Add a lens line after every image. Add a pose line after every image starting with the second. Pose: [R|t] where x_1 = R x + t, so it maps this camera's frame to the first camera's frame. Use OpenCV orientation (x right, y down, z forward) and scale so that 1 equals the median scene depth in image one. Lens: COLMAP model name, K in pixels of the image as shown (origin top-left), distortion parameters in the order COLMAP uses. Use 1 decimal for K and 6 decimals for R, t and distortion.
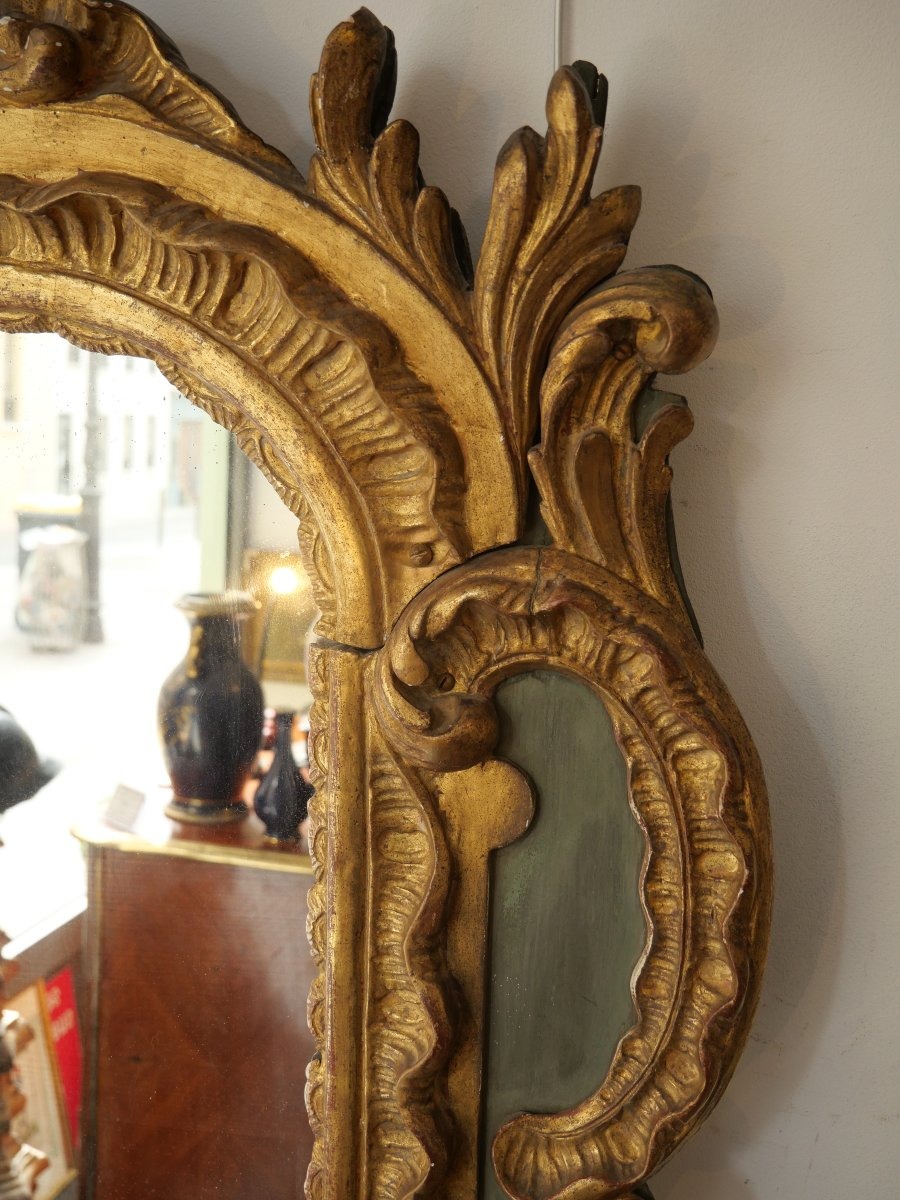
lens RADIAL K [[1425.6, 0, 446.7], [0, 1425.6, 602.3], [0, 0, 1]] dist [-0.008009, 0.049989]
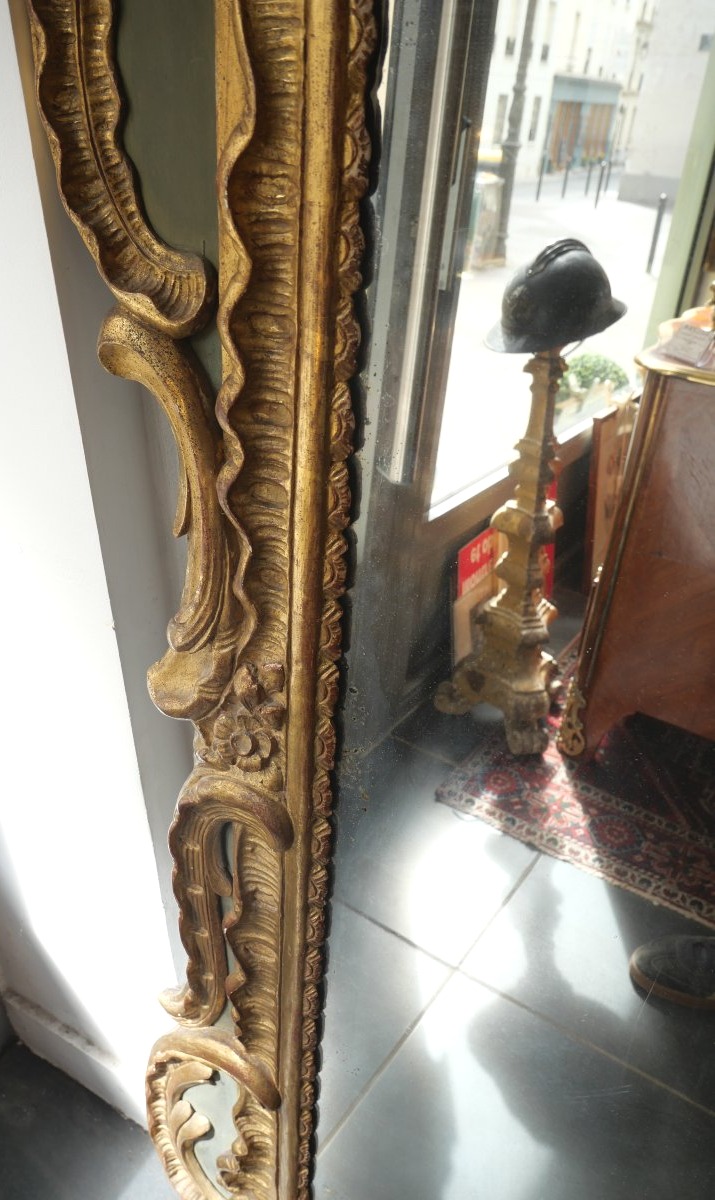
lens RADIAL K [[984.8, 0, 267.9], [0, 984.8, 597.7], [0, 0, 1]] dist [-0.045463, 0.000002]
pose [[0.892350, 0.208528, -0.400284, -0.712501], [-0.054625, 0.930249, 0.362840, 0.276446], [0.448026, -0.301915, 0.841499, 0.520789]]
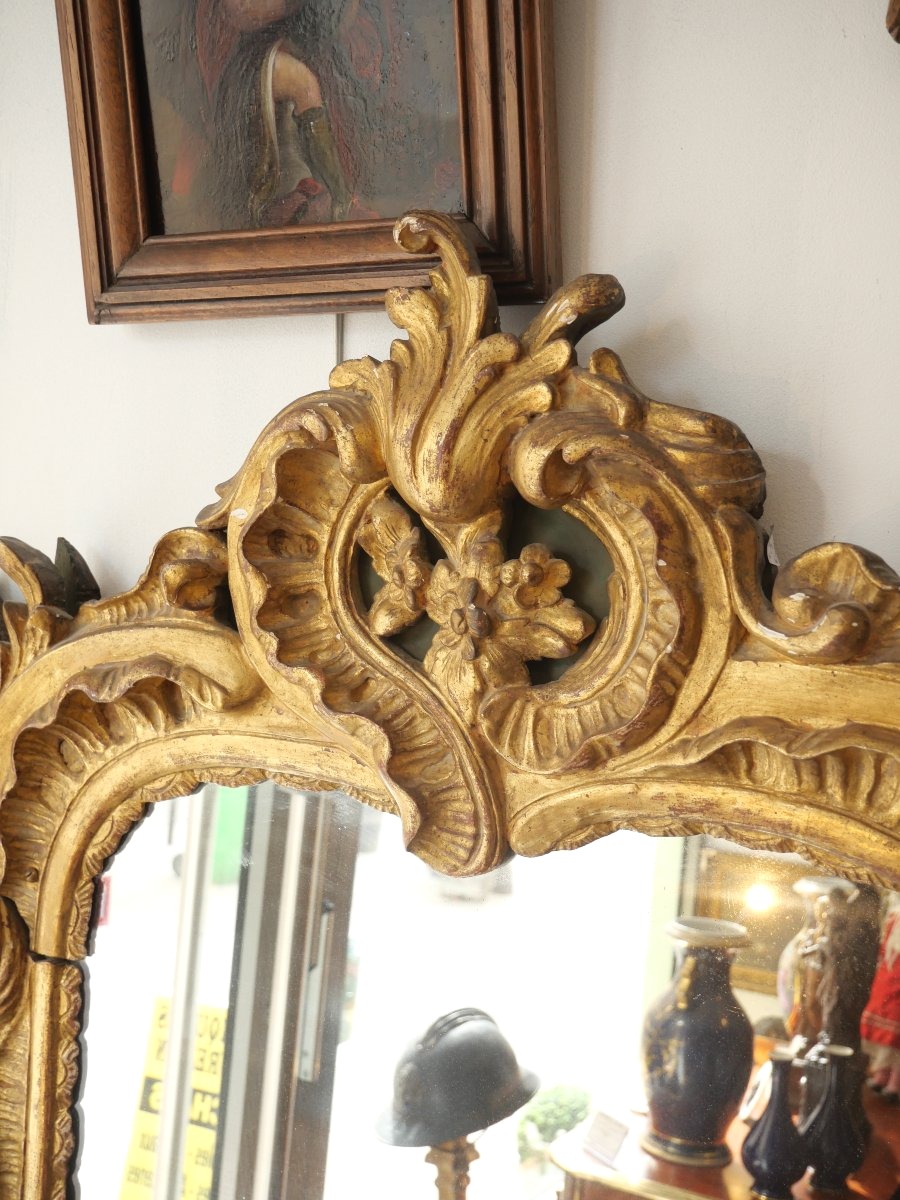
lens RADIAL K [[1425.6, 0, 446.7], [0, 1425.6, 602.3], [0, 0, 1]] dist [-0.008009, 0.049989]
pose [[0.957240, 0.027574, -0.287977, -0.235123], [-0.079099, 0.982462, -0.168854, -0.181587], [0.278270, 0.184412, 0.942633, -0.108300]]
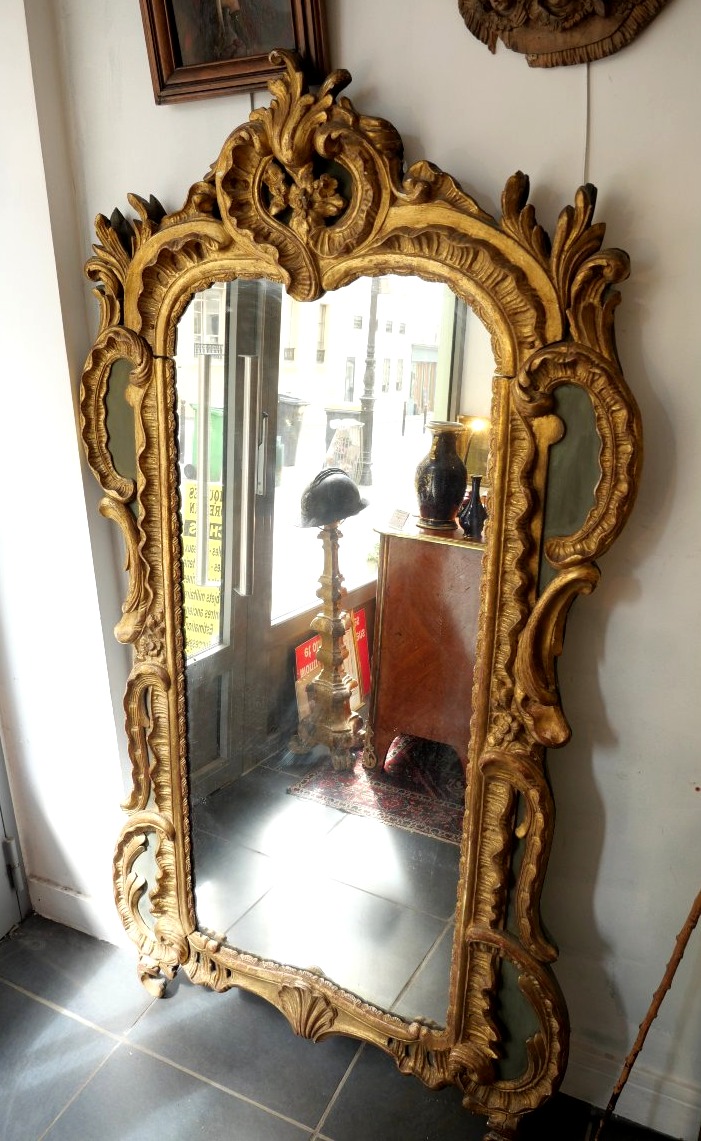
lens RADIAL K [[811.0, 0, 328.5], [0, 811.0, 534.6], [0, 0, 1]] dist [-0.067532, 0.003342]
pose [[0.957123, 0.061692, -0.283036, 0.083054], [-0.036363, 0.994918, 0.093893, 0.230375], [0.287390, -0.079575, 0.954502, -0.837220]]
